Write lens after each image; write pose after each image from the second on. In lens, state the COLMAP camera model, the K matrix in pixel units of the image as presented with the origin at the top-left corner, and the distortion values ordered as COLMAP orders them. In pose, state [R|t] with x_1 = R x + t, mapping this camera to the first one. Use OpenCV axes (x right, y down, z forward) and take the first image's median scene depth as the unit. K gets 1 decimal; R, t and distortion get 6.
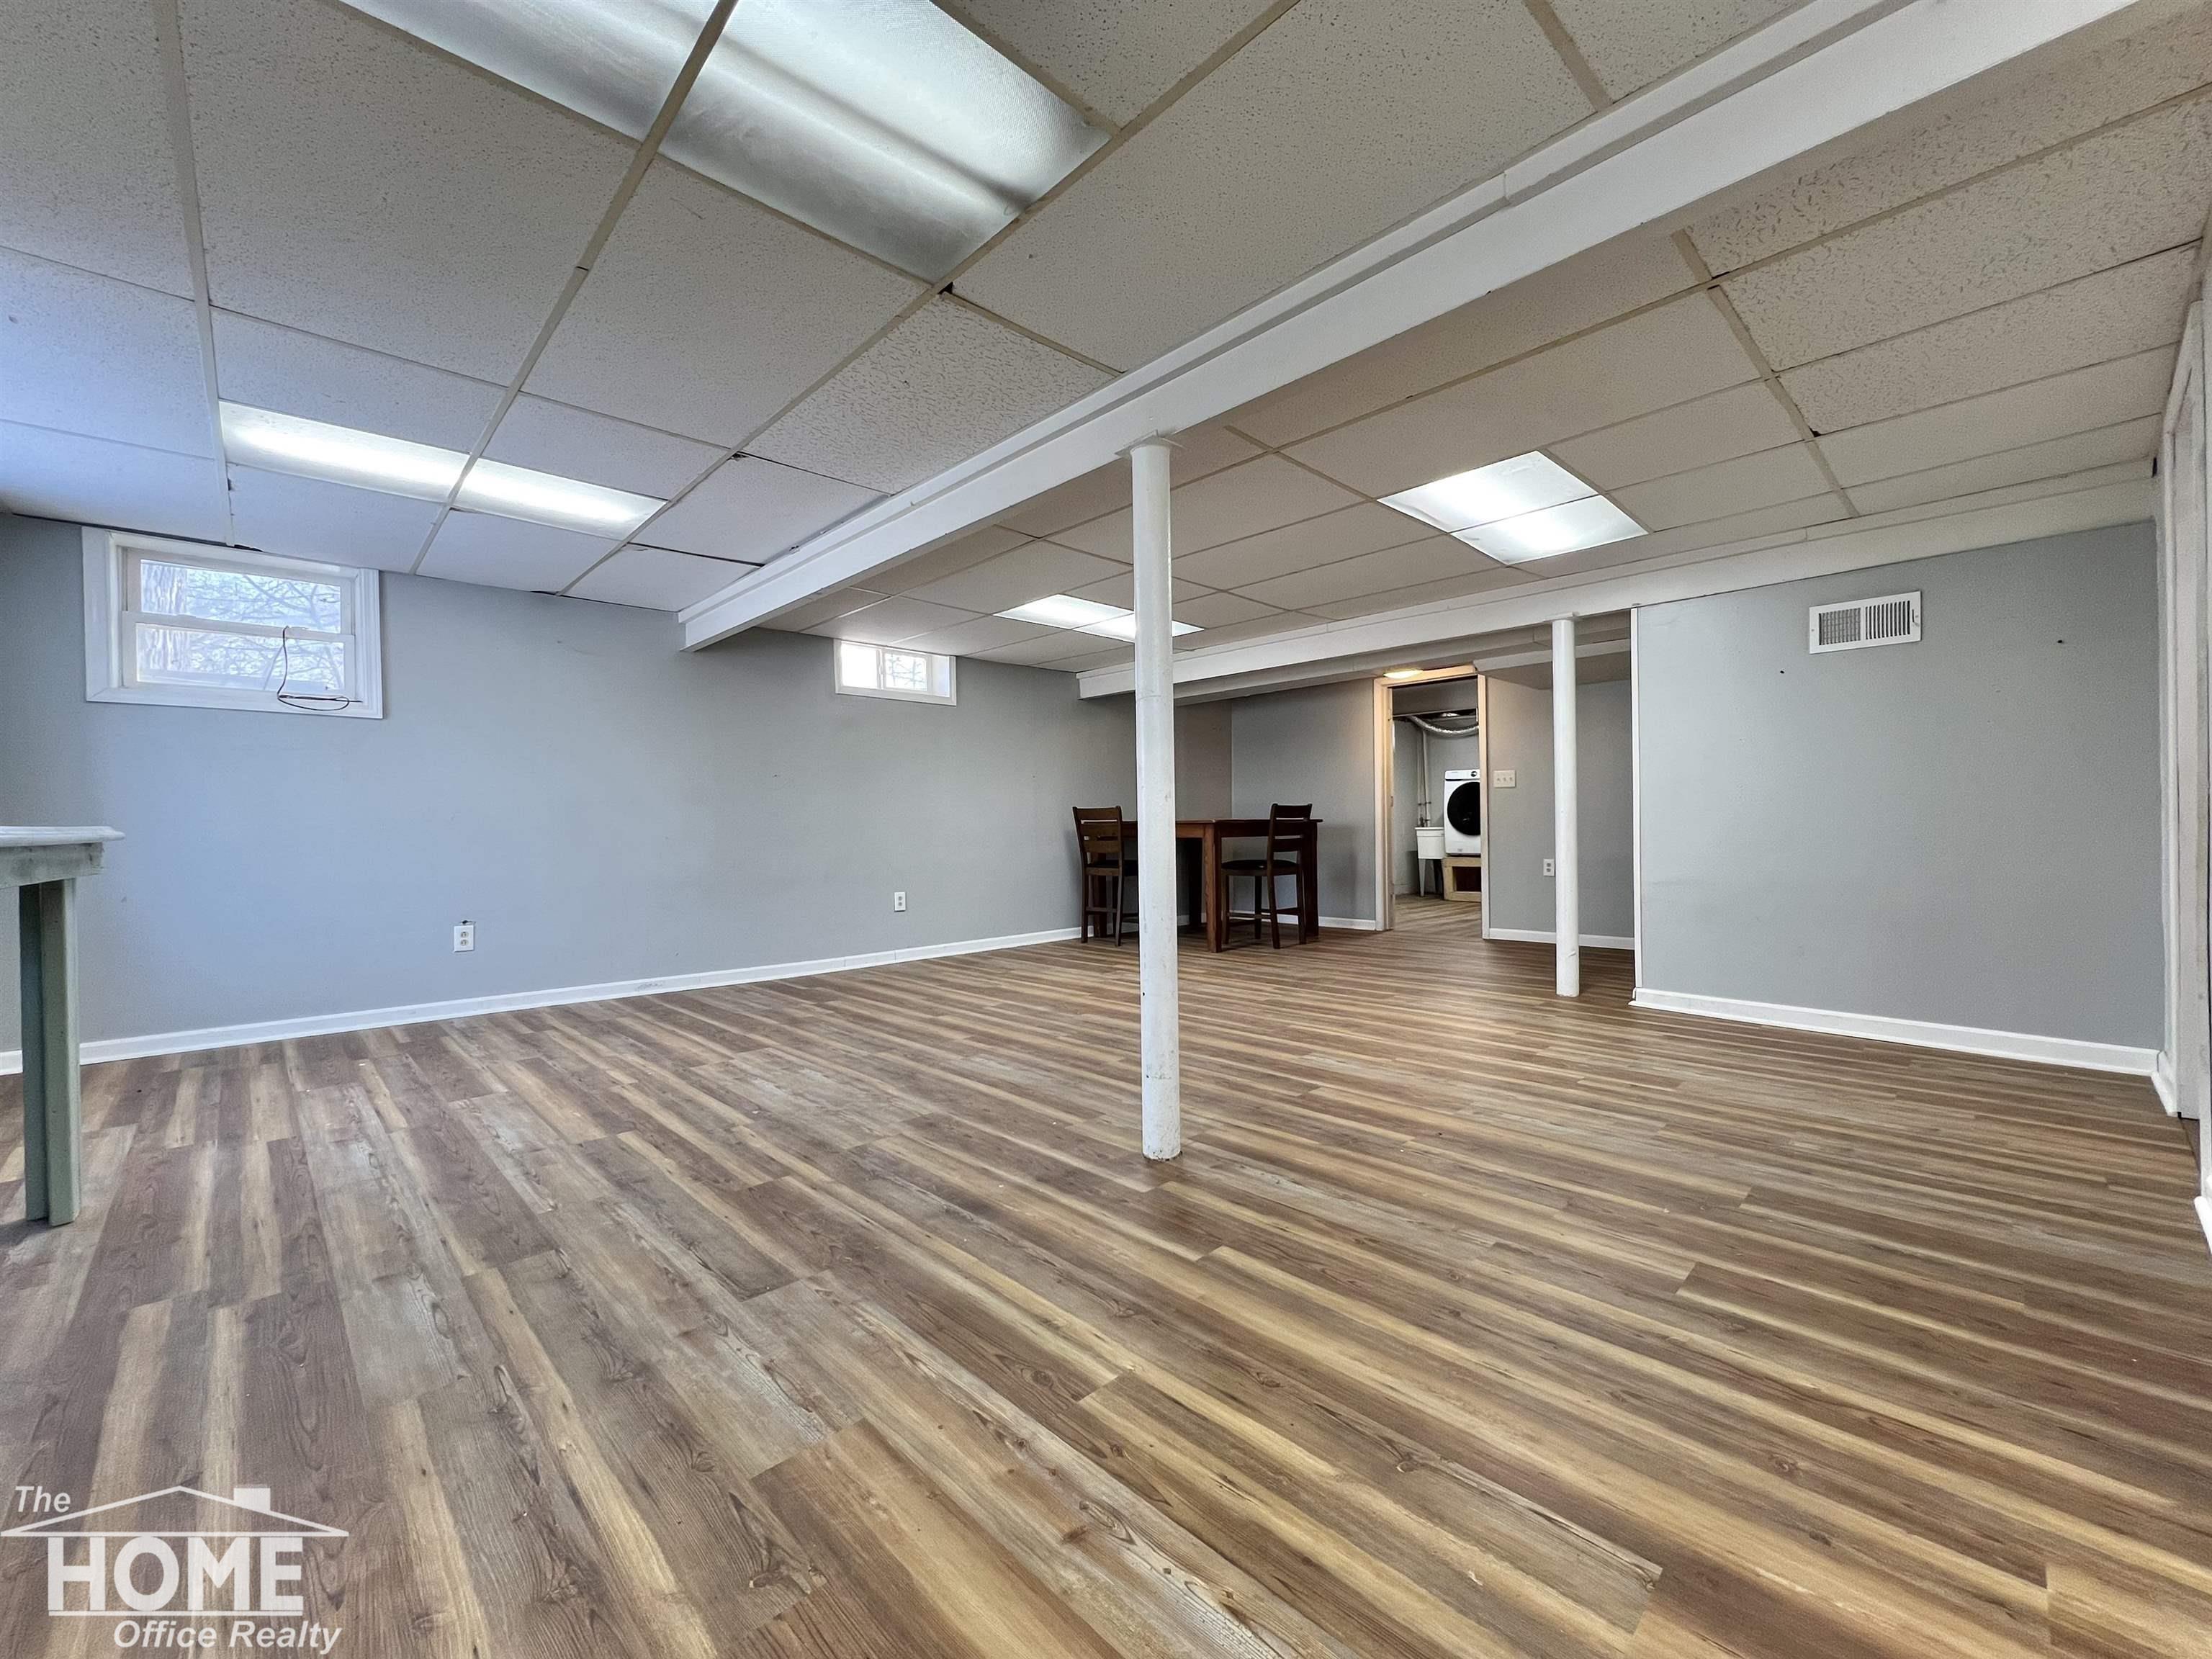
lens RADIAL K [[890.8, 0, 1097.3], [0, 890.8, 829.4], [0, 0, 1]] dist [0.002830, 0.000243]
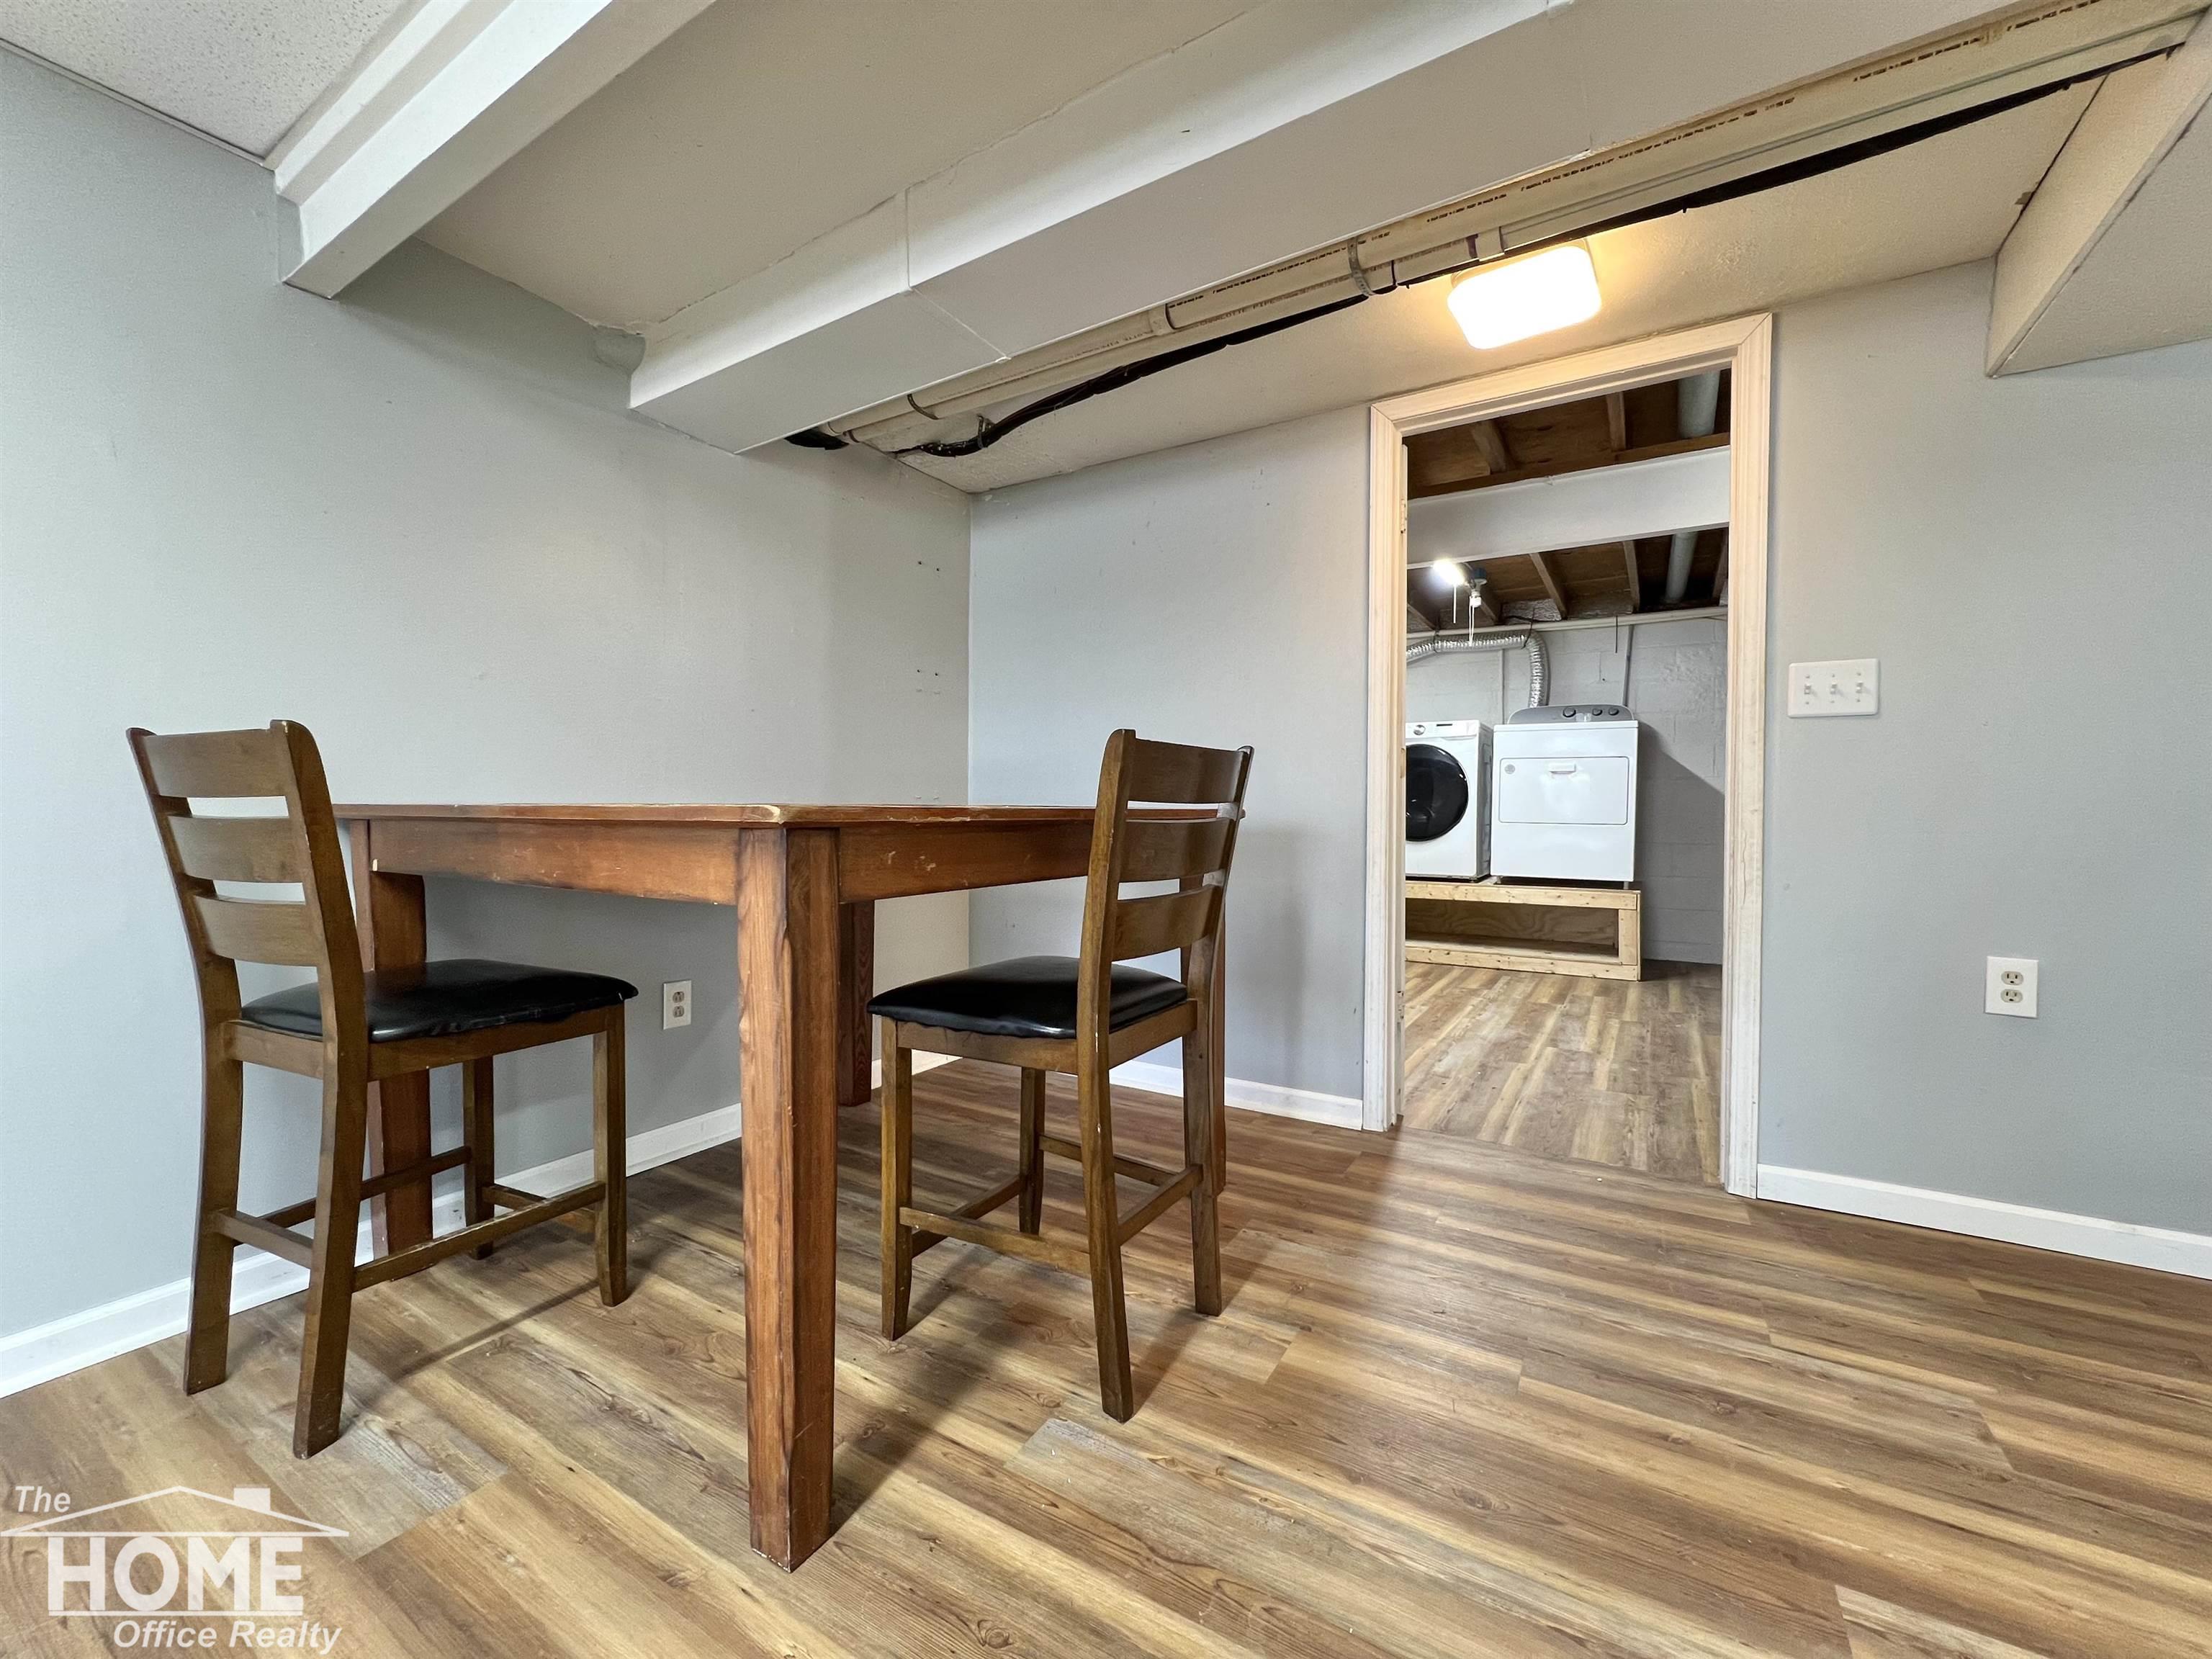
lens RADIAL K [[890.8, 0, 1111.3], [0, 890.8, 837.0], [0, 0, 1]] dist [0.002830, 0.000243]
pose [[0.961926, 0.007212, 0.273215, 0.138098], [-0.014136, 0.999627, 0.023384, -0.009176], [-0.272944, -0.026356, 0.961669, 0.791244]]
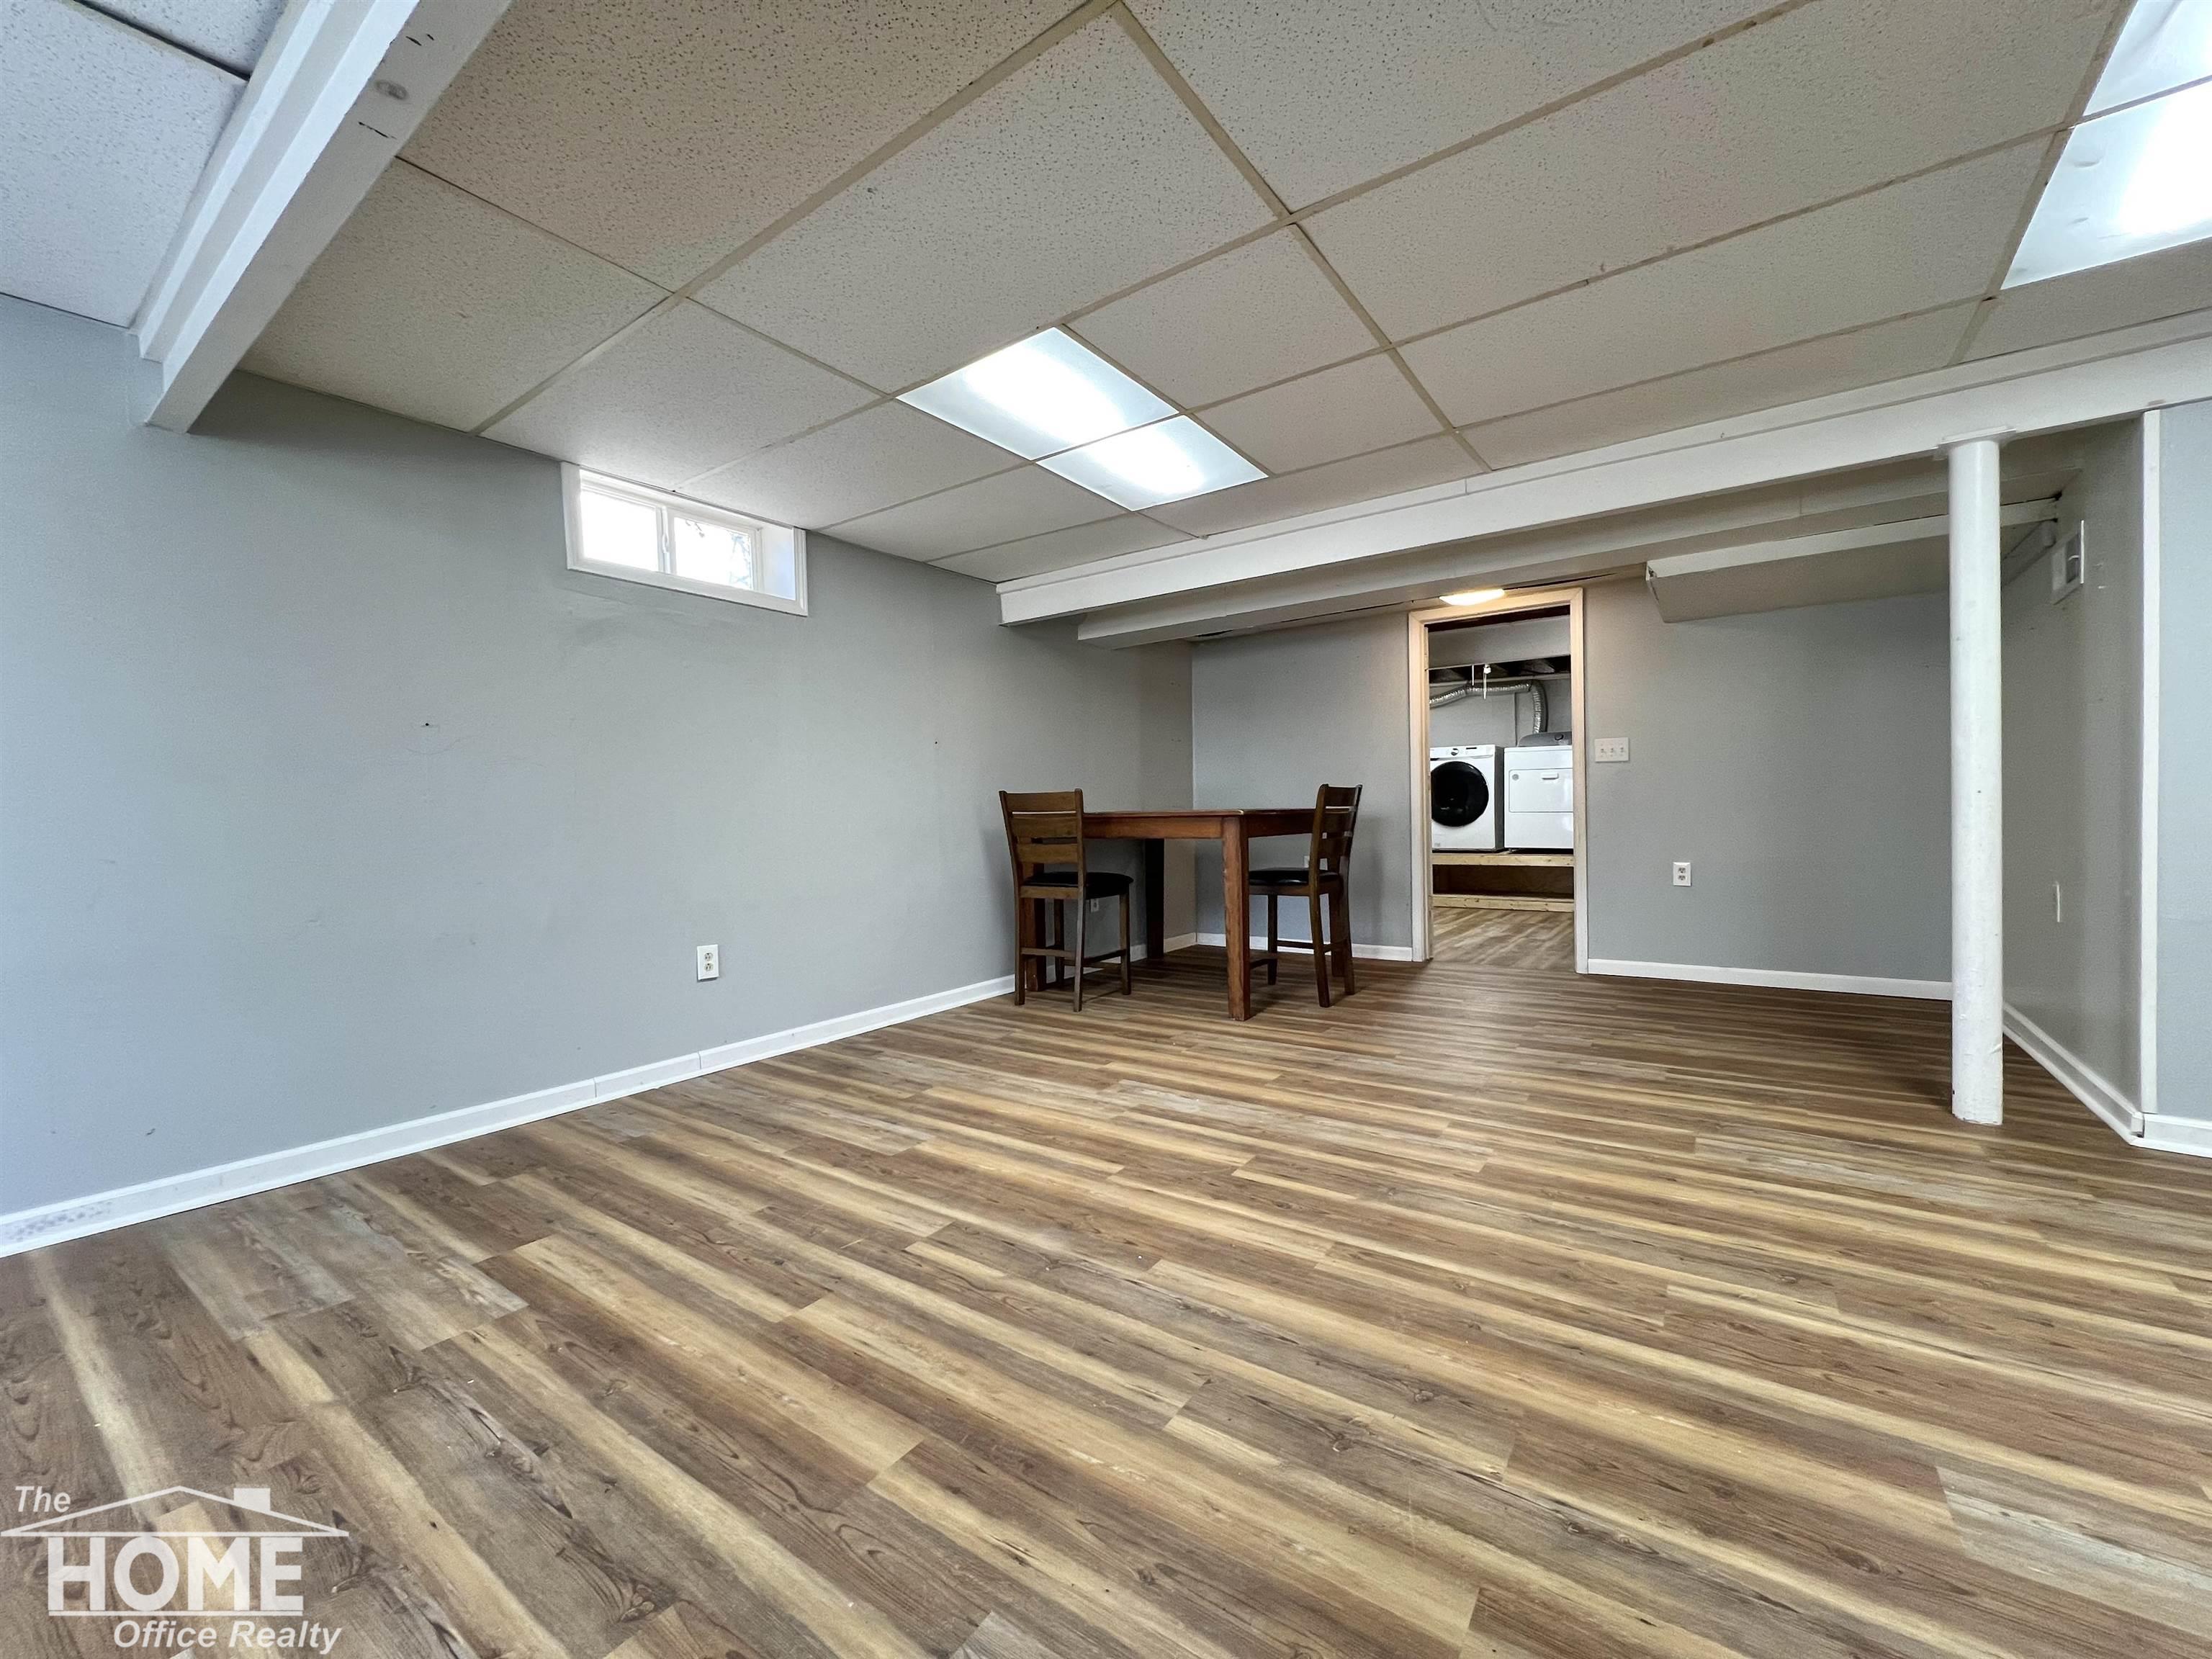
lens RADIAL K [[885.7, 0, 1104.6], [0, 885.7, 827.2], [0, 0, 1]] dist [0.002421, 0.000395]
pose [[0.980950, -0.010416, 0.193979, -0.081197], [0.008441, 0.999904, 0.011005, -0.006086], [-0.194075, -0.009158, 0.980944, 0.392429]]
